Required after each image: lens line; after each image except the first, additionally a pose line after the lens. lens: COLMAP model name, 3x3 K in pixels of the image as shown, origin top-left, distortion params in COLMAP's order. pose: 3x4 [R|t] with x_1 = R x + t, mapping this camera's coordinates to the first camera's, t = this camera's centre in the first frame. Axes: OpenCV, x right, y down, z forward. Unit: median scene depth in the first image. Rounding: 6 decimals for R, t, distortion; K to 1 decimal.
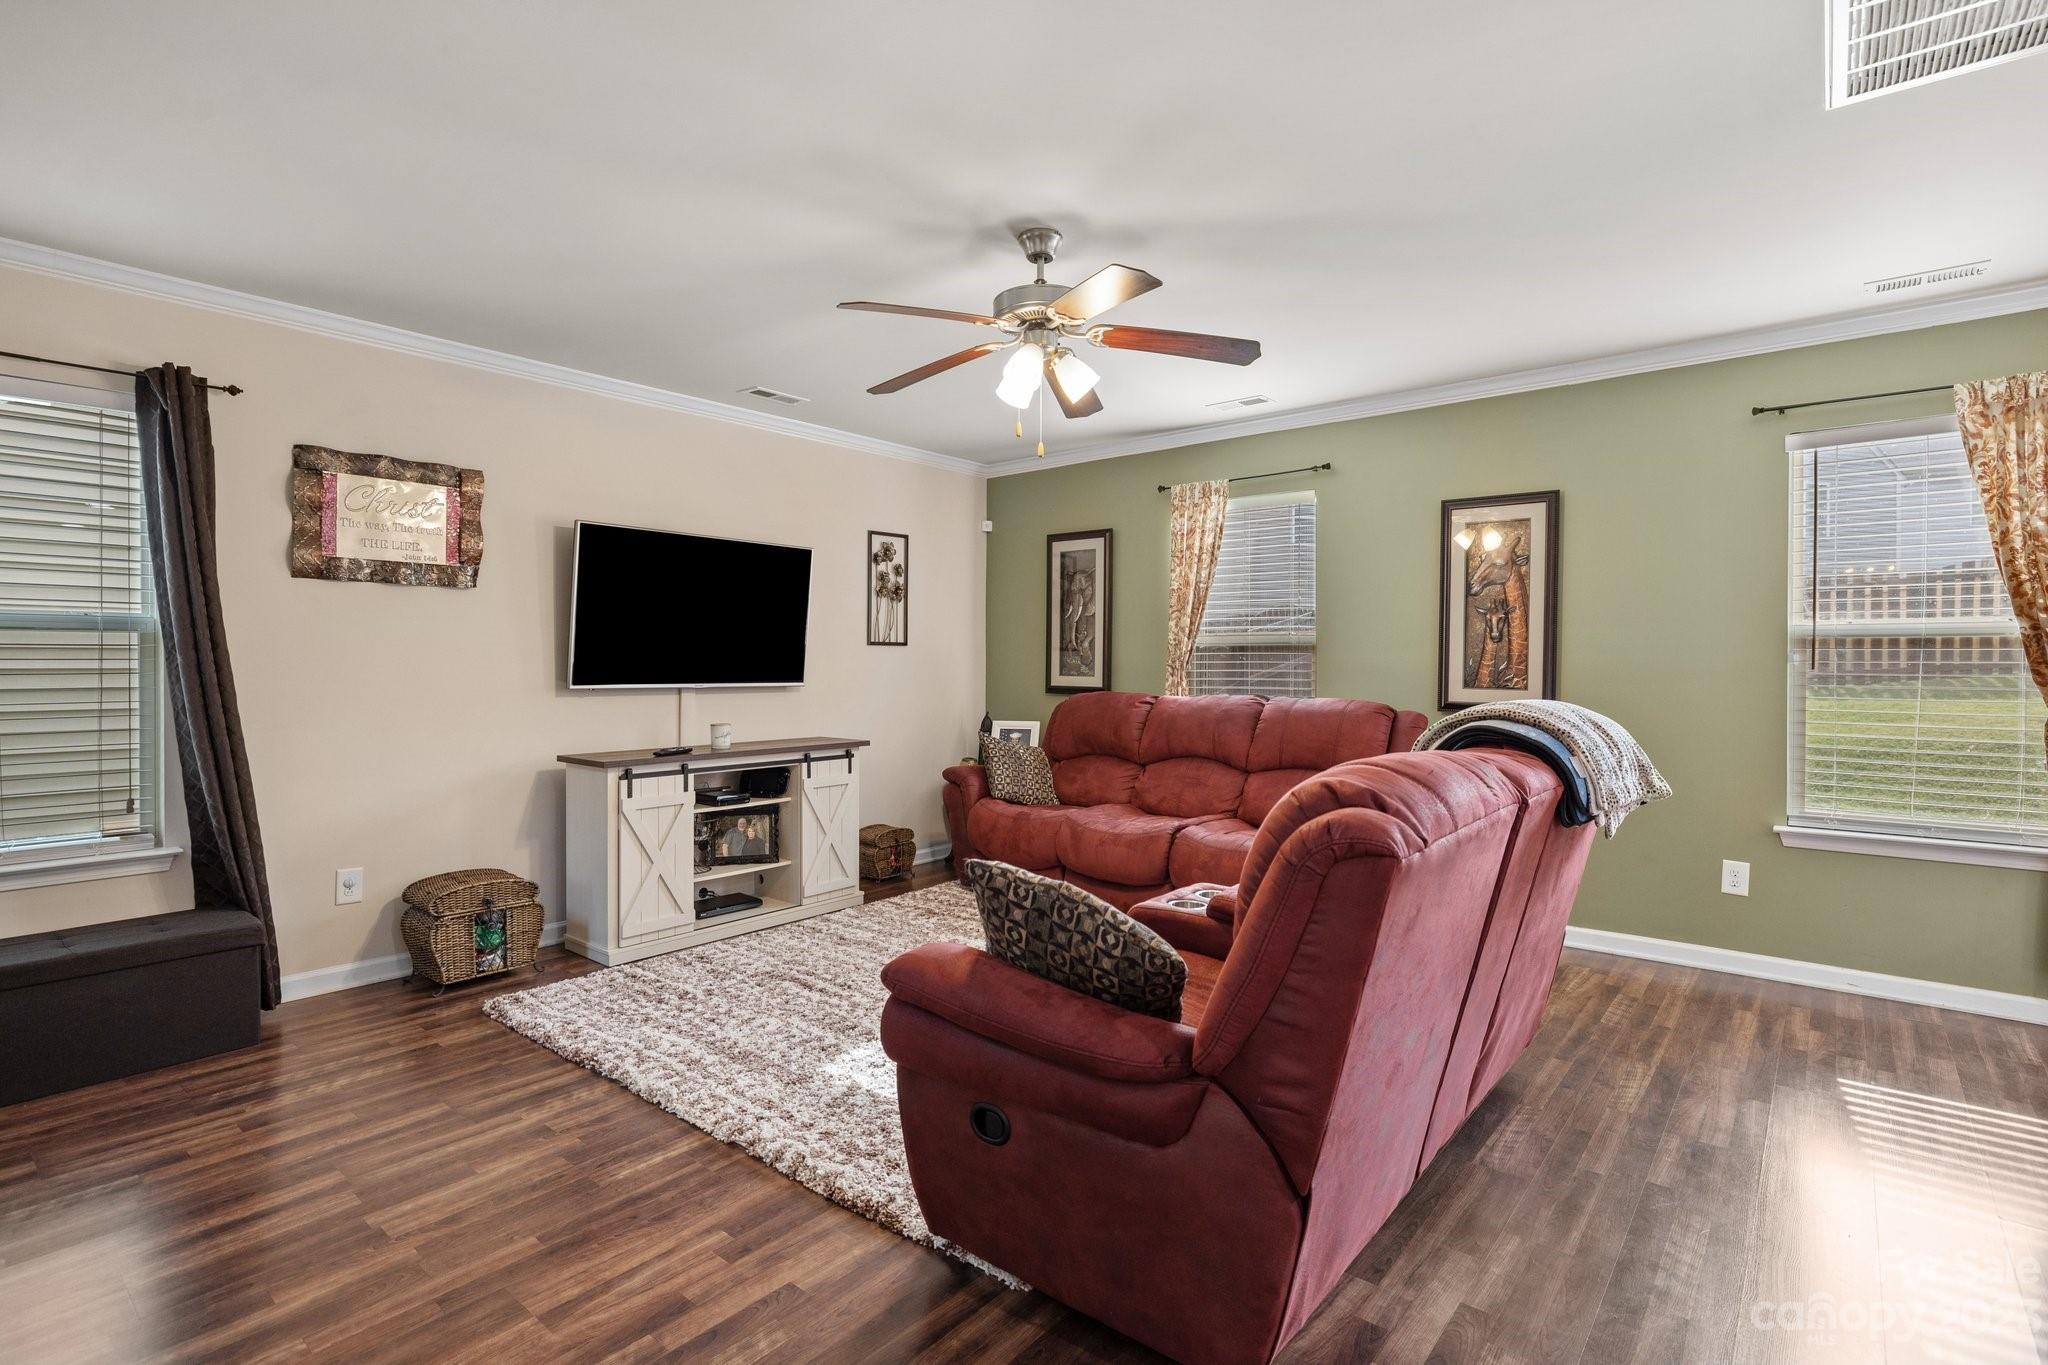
lens RADIAL K [[979.5, 0, 1017.3], [0, 979.5, 678.1], [0, 0, 1]] dist [0.003699, 0.000343]
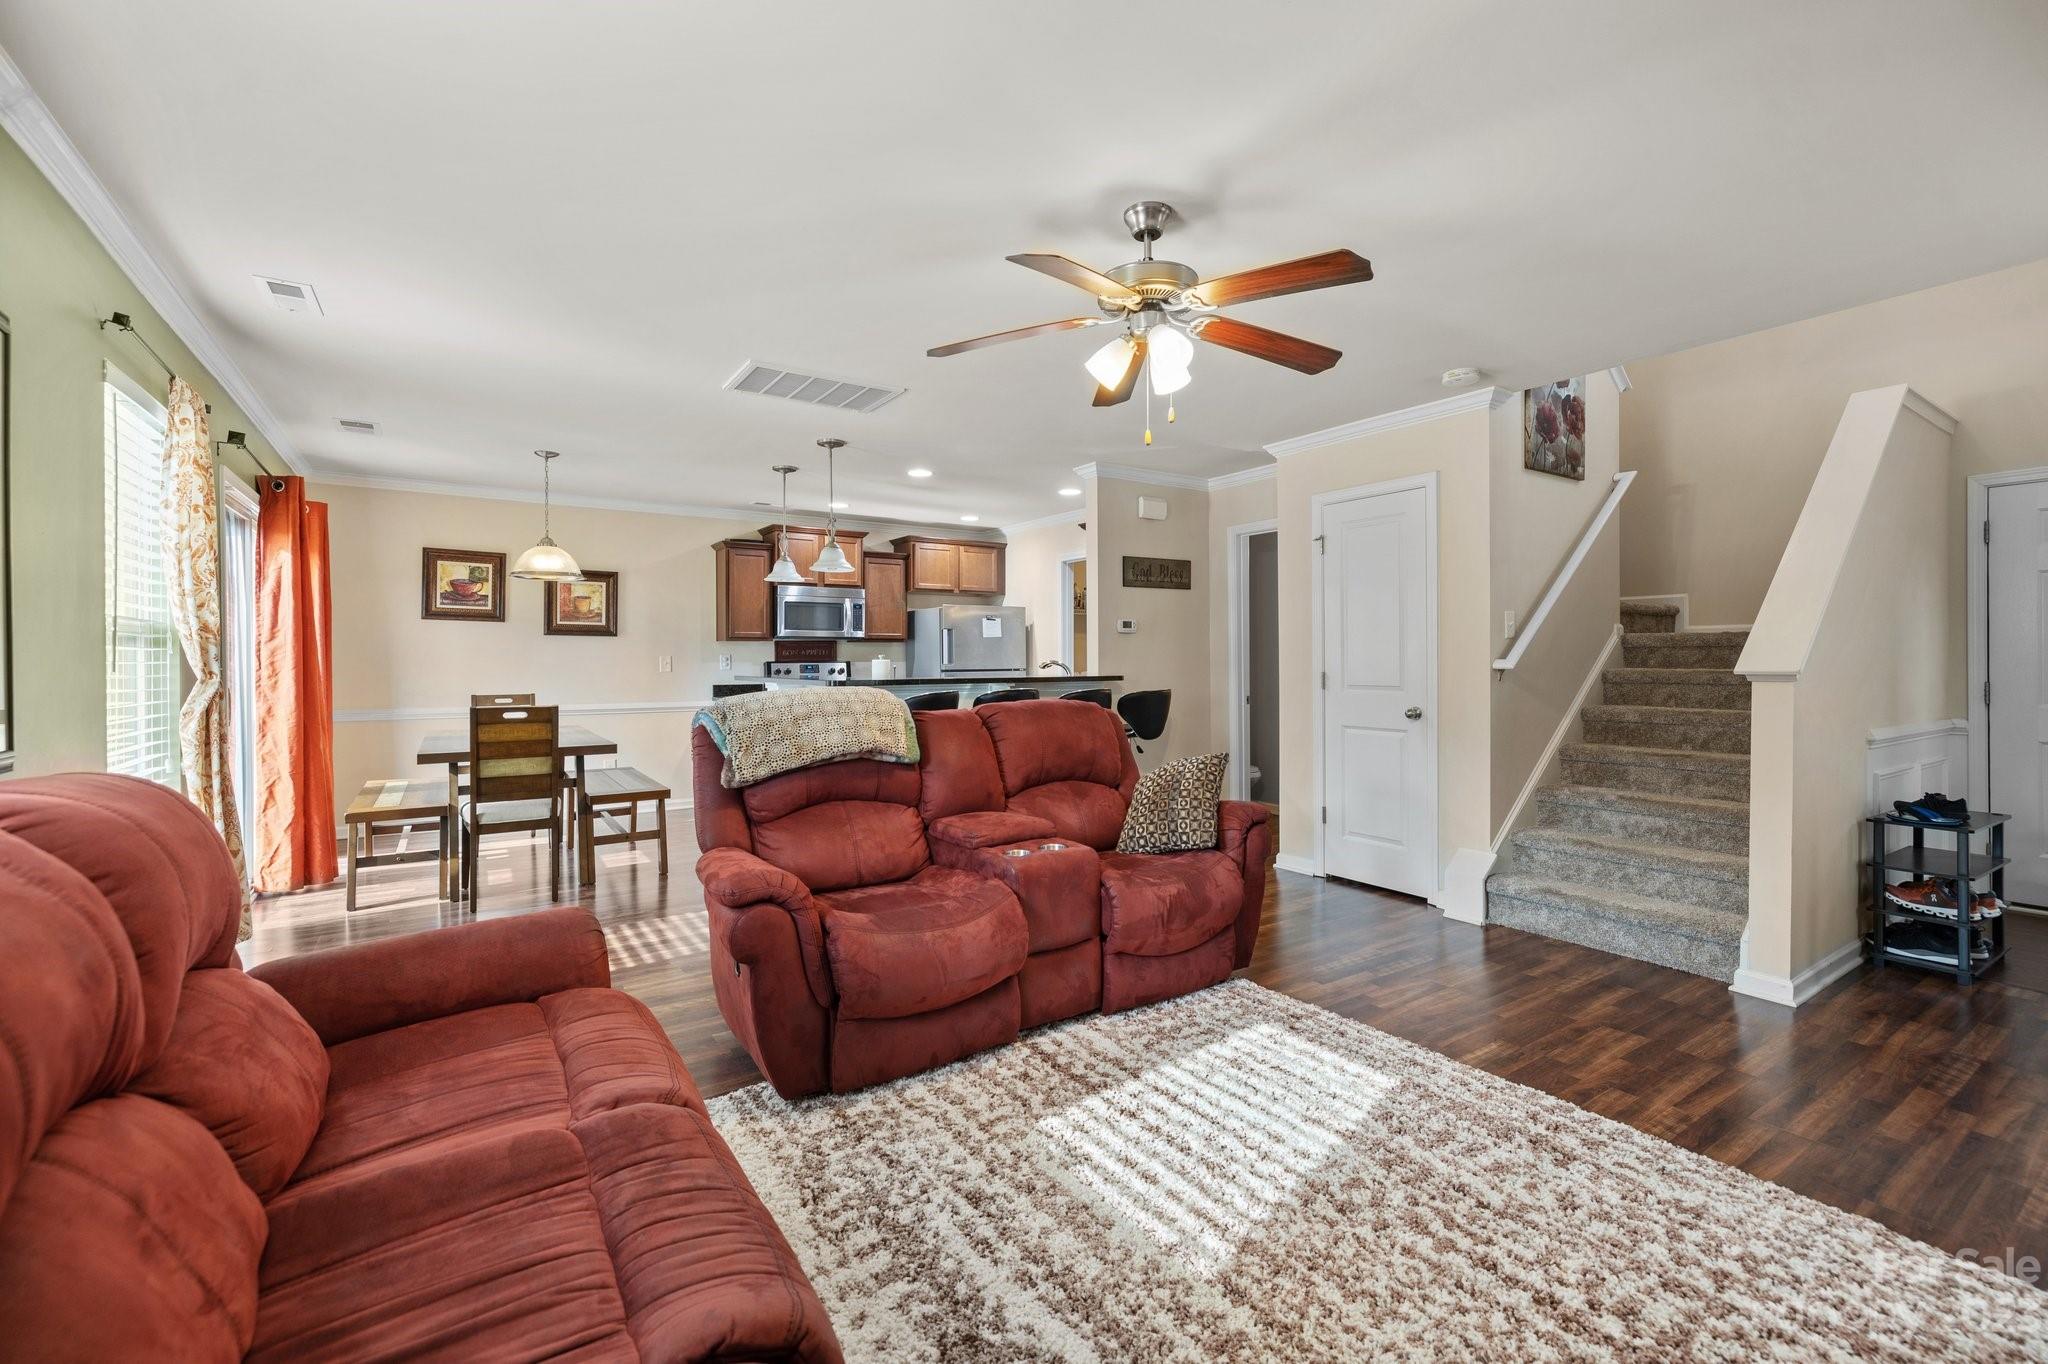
lens RADIAL K [[866.4, 0, 1021.2], [0, 866.4, 662.8], [0, 0, 1]] dist [-0.000162, -0.000880]
pose [[-0.960121, -0.001554, 0.279582, -0.066888], [0.005196, 0.999713, 0.023399, -0.023832], [-0.279538, 0.023919, -0.959837, 1.312527]]
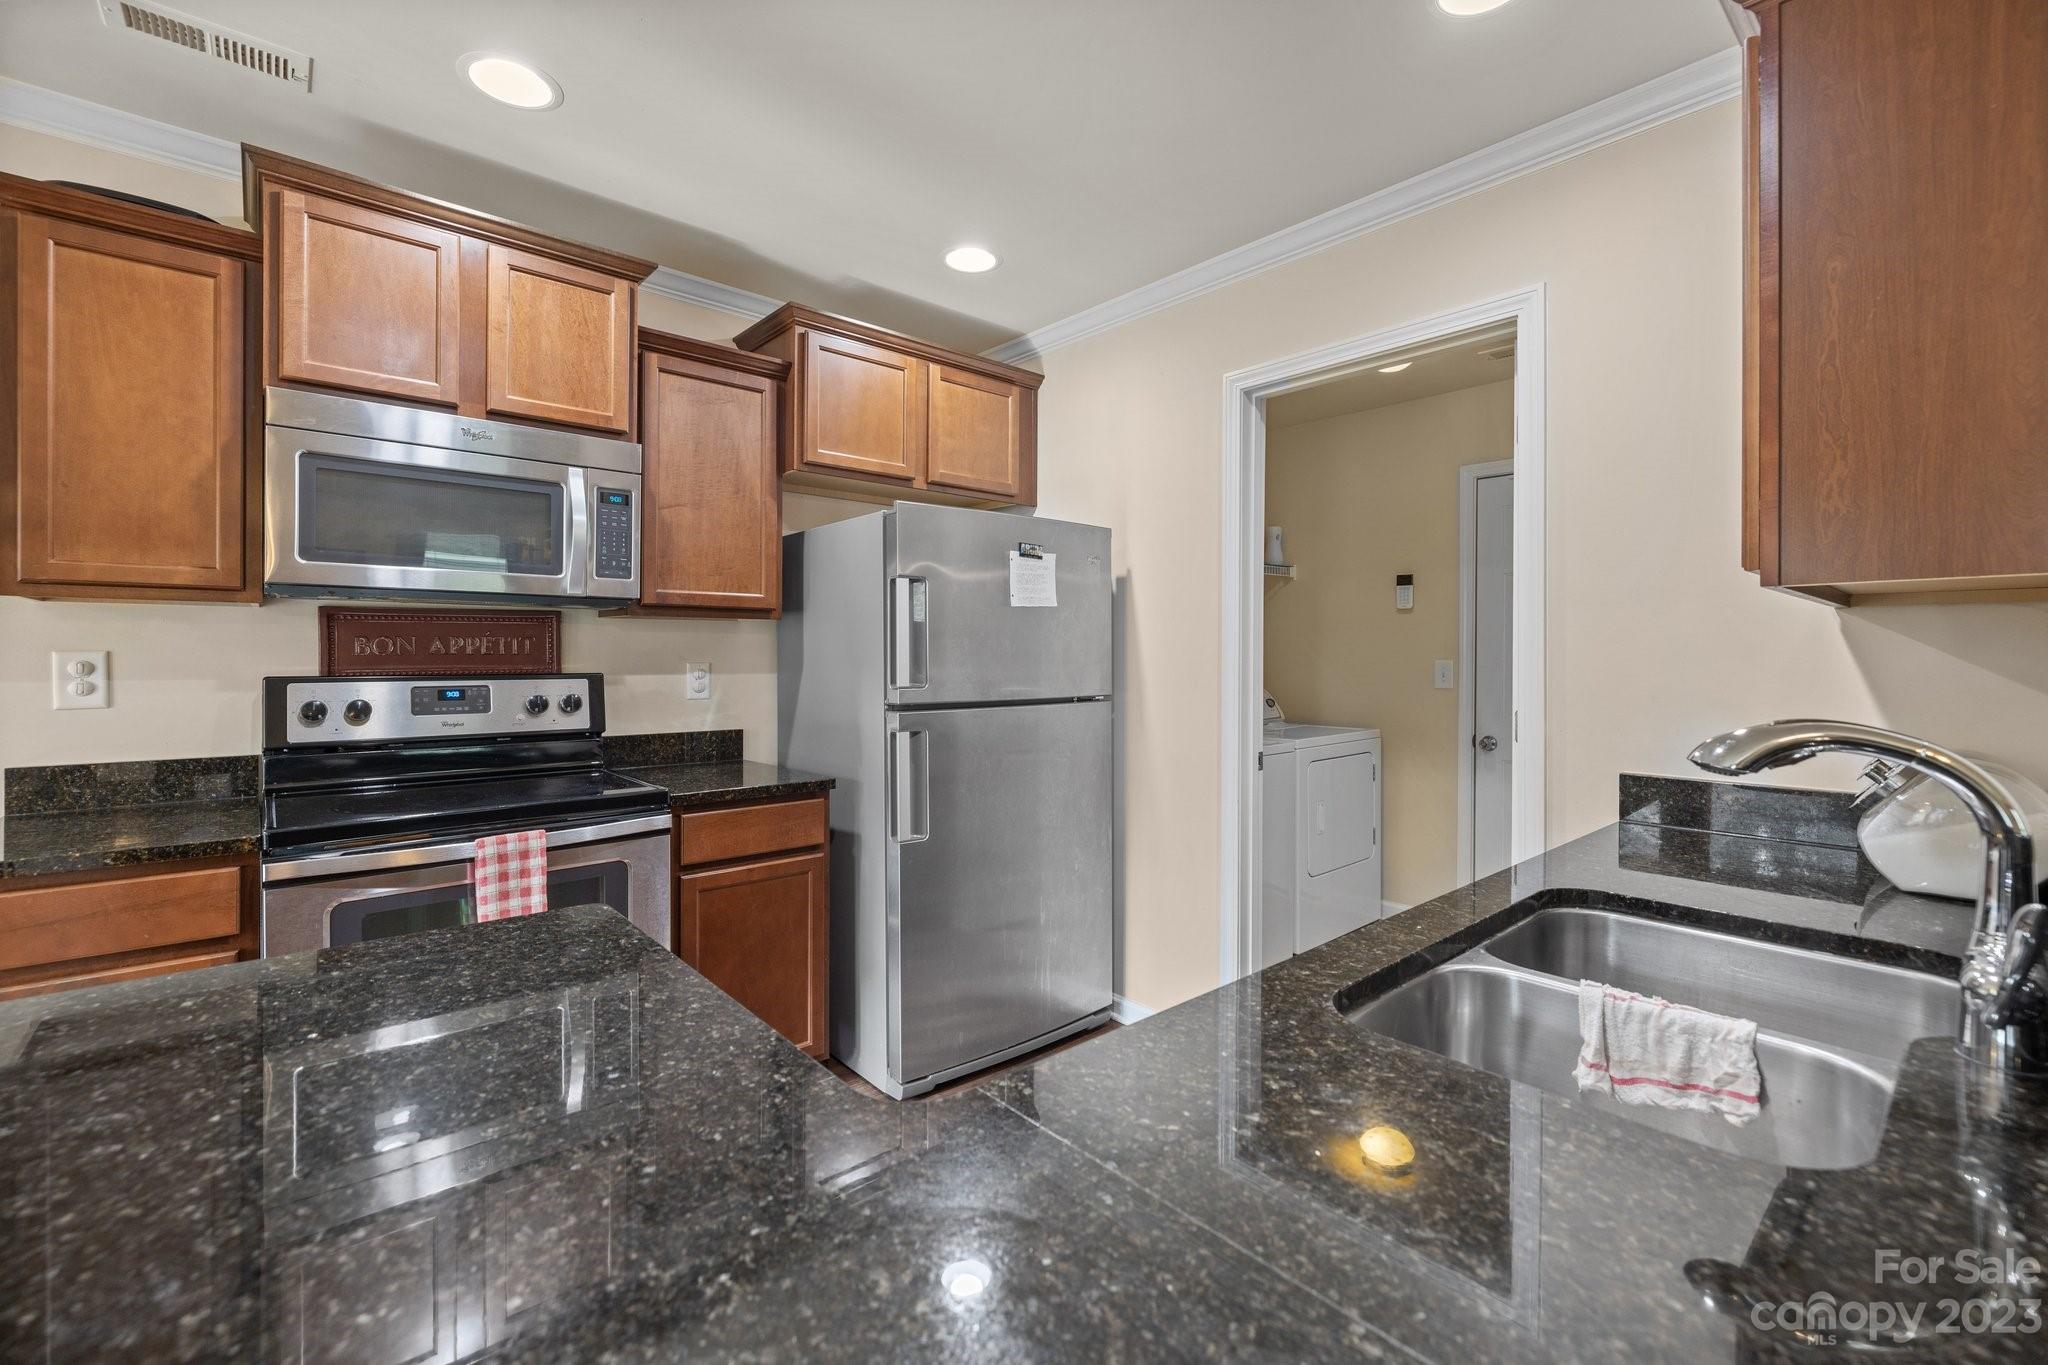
lens RADIAL K [[866.4, 0, 1017.3], [0, 866.4, 648.0], [0, 0, 1]] dist [-0.000162, -0.000880]
pose [[-0.988328, -0.009562, 0.152041, 0.439924], [-0.006854, 0.999809, 0.018325, -0.016883], [-0.152187, 0.017069, -0.988204, 0.150917]]
